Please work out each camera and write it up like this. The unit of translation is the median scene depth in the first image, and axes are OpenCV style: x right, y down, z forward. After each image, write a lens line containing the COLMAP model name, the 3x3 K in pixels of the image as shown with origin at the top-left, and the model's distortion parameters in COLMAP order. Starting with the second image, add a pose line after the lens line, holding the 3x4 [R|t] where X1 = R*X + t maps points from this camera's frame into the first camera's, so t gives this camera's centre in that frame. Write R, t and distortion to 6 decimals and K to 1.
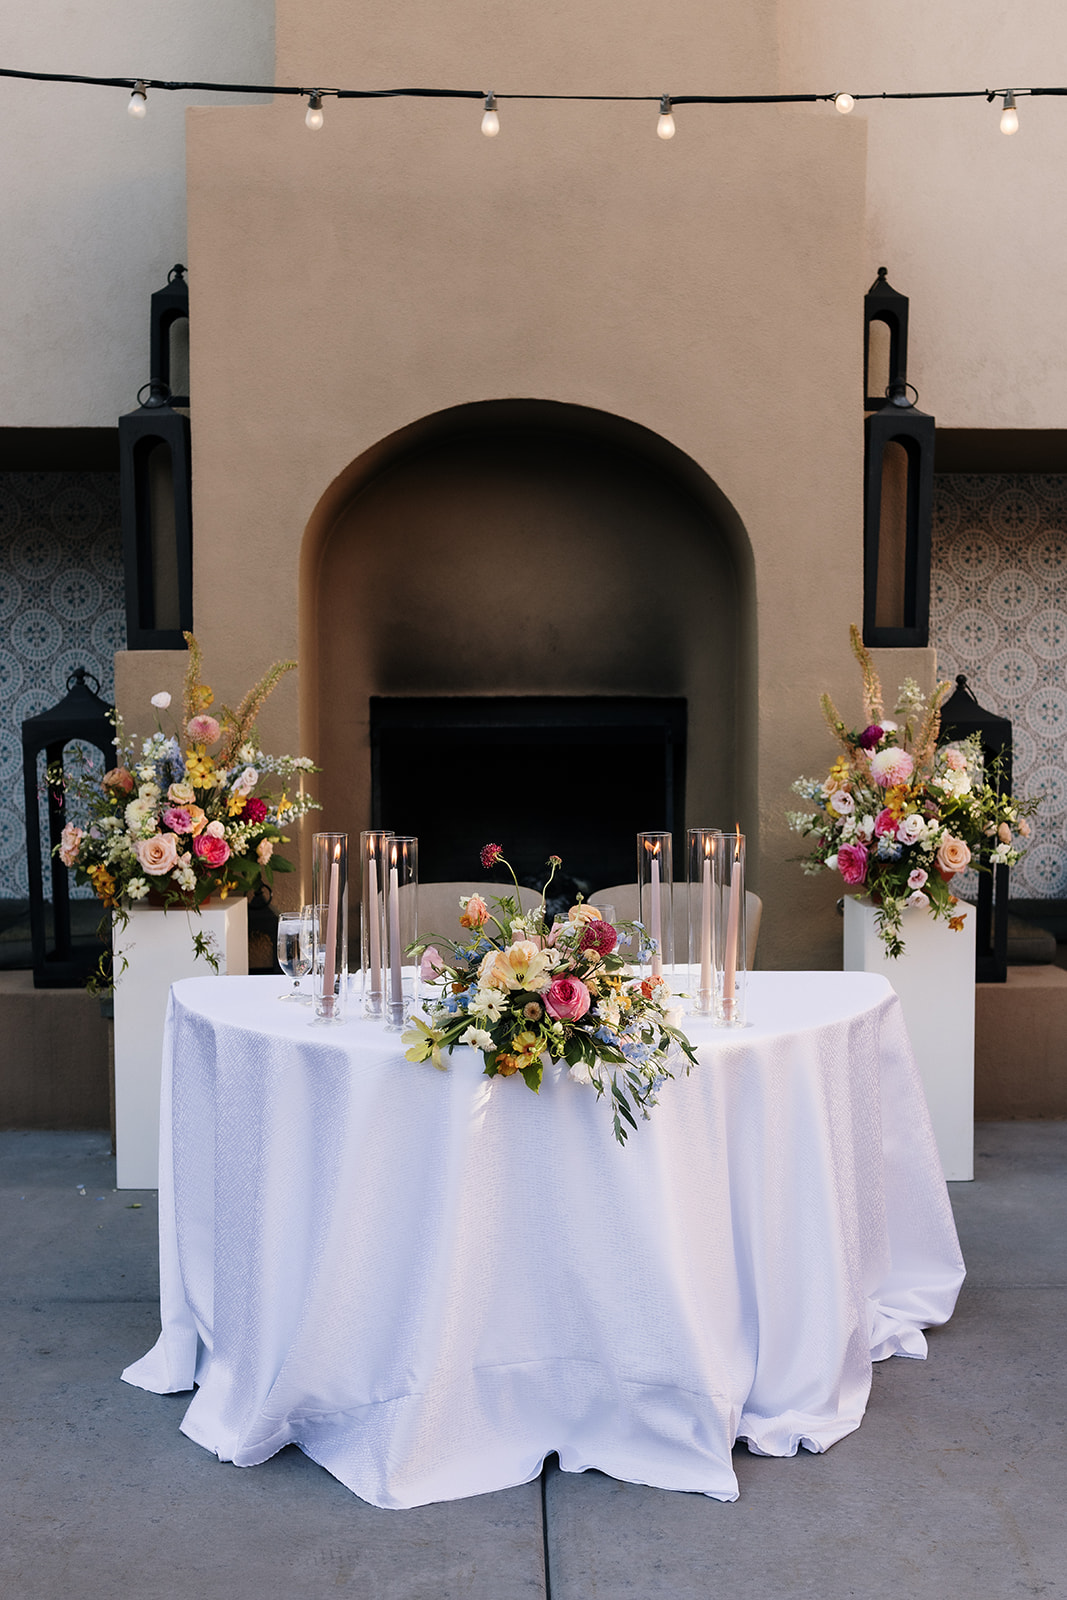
lens RADIAL K [[1676.0, 0, 532.7], [0, 1676.0, 797.4], [0, 0, 1]] dist [-0.017584, 0.000000]
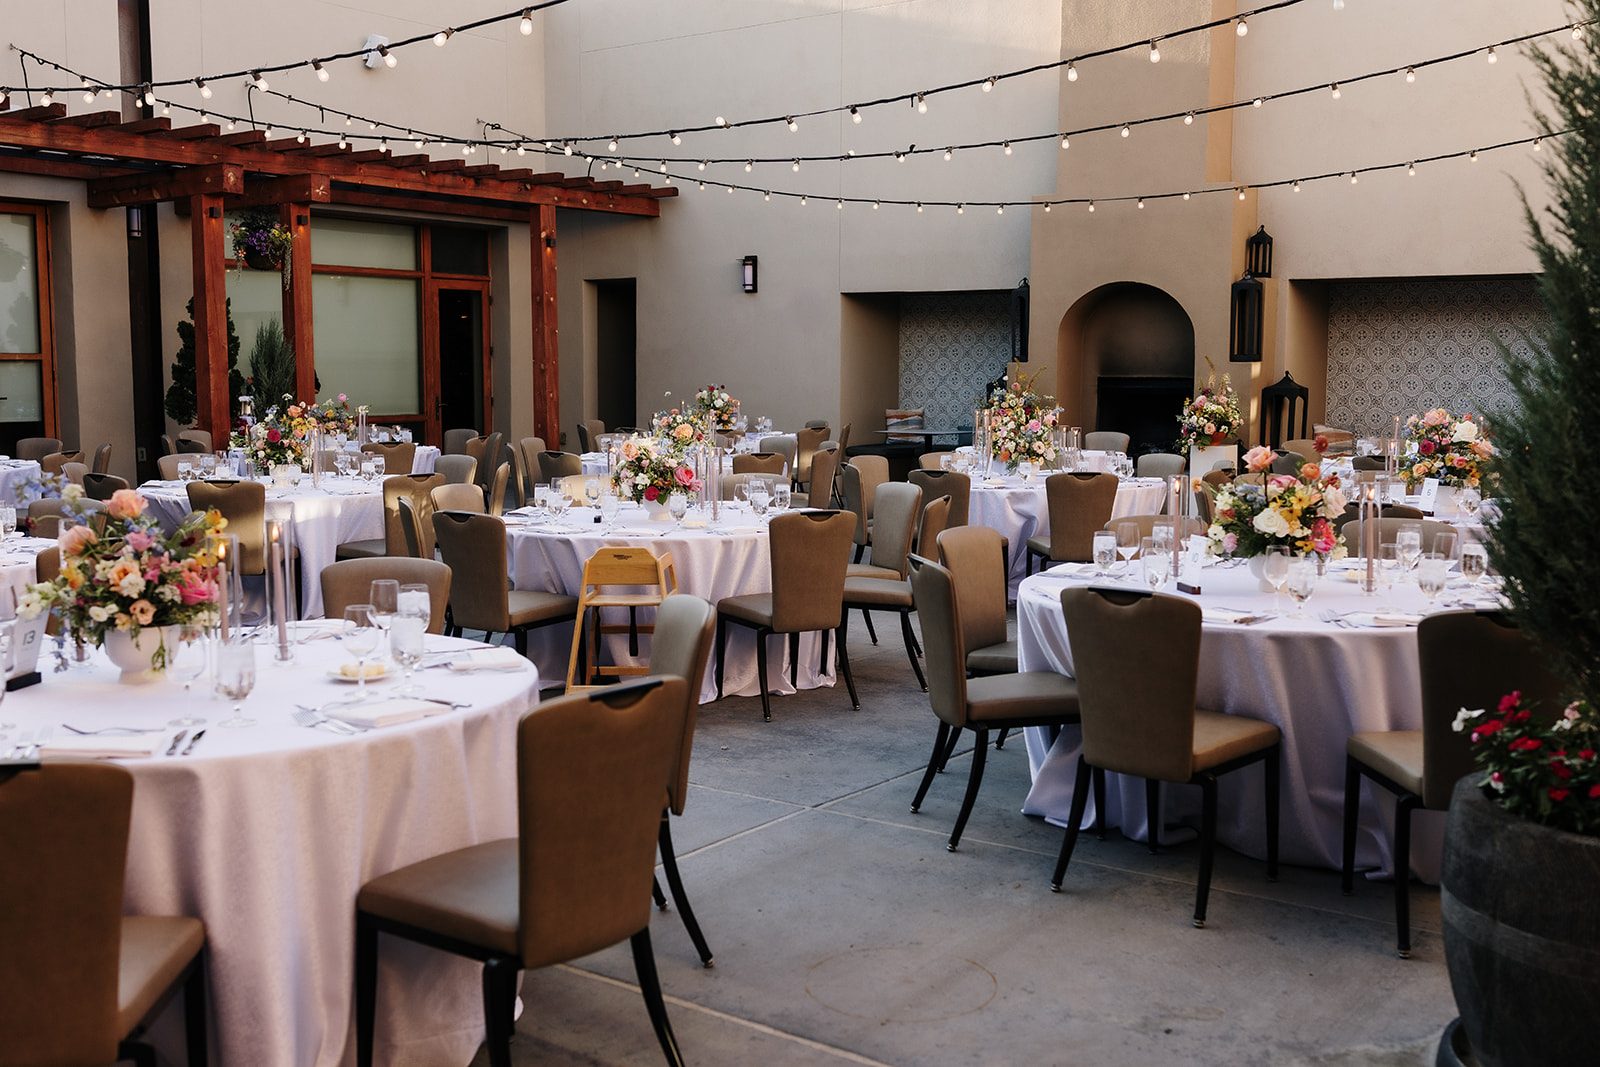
lens RADIAL K [[1676.0, 0, 794.0], [0, 1676.0, 530.6], [0, 0, 1]] dist [-0.017584, 0.000000]
pose [[0.786738, 0.064609, -0.613897, 1.601978], [-0.044783, 0.997861, 0.047628, 0.117132], [0.615661, -0.009978, 0.787948, -2.033218]]
